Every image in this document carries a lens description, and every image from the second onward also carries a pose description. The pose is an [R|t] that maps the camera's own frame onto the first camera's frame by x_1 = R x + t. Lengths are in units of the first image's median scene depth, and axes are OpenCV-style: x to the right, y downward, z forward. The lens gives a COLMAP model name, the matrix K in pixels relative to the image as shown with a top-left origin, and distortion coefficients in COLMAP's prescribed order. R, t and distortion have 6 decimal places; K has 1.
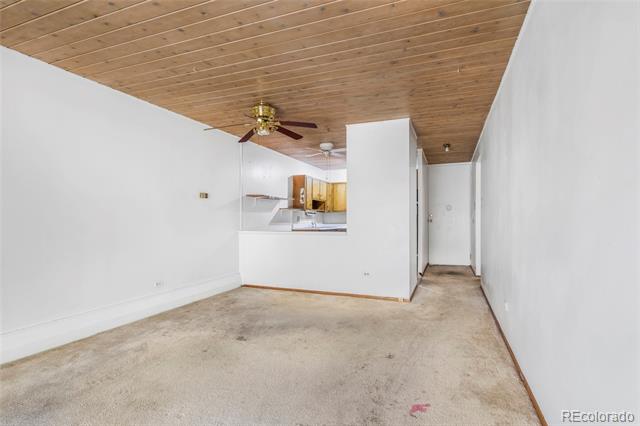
lens RADIAL K [[319.3, 0, 320.2], [0, 319.3, 217.7], [0, 0, 1]] dist [0.001649, 0.000015]
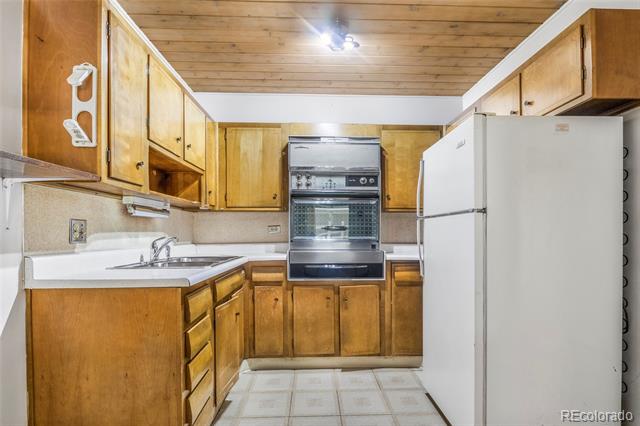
lens RADIAL K [[321.5, 0, 321.7], [0, 321.5, 227.1], [0, 0, 1]] dist [-0.001982, 0.000037]
pose [[0.914380, -0.002673, 0.404847, -0.004835], [0.004332, 0.999986, -0.003182, 0.001863], [-0.404833, 0.004664, 0.914379, 0.706149]]
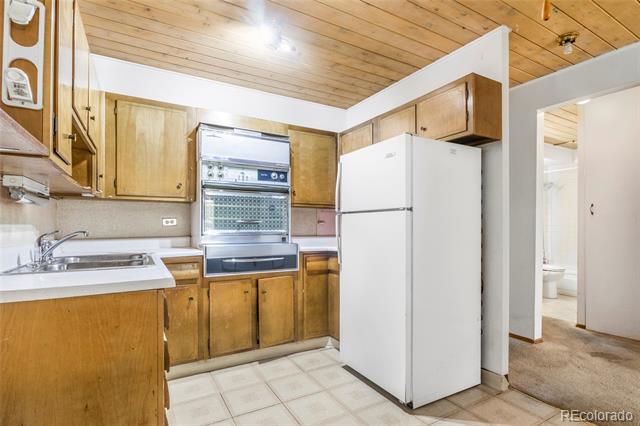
lens RADIAL K [[319.3, 0, 320.2], [0, 319.3, 217.7], [0, 0, 1]] dist [0.001649, 0.000015]
pose [[0.623166, 0.013035, 0.781981, -0.073546], [-0.005479, 0.999909, -0.012301, 0.001701], [-0.782070, 0.003381, 0.623181, 0.744299]]
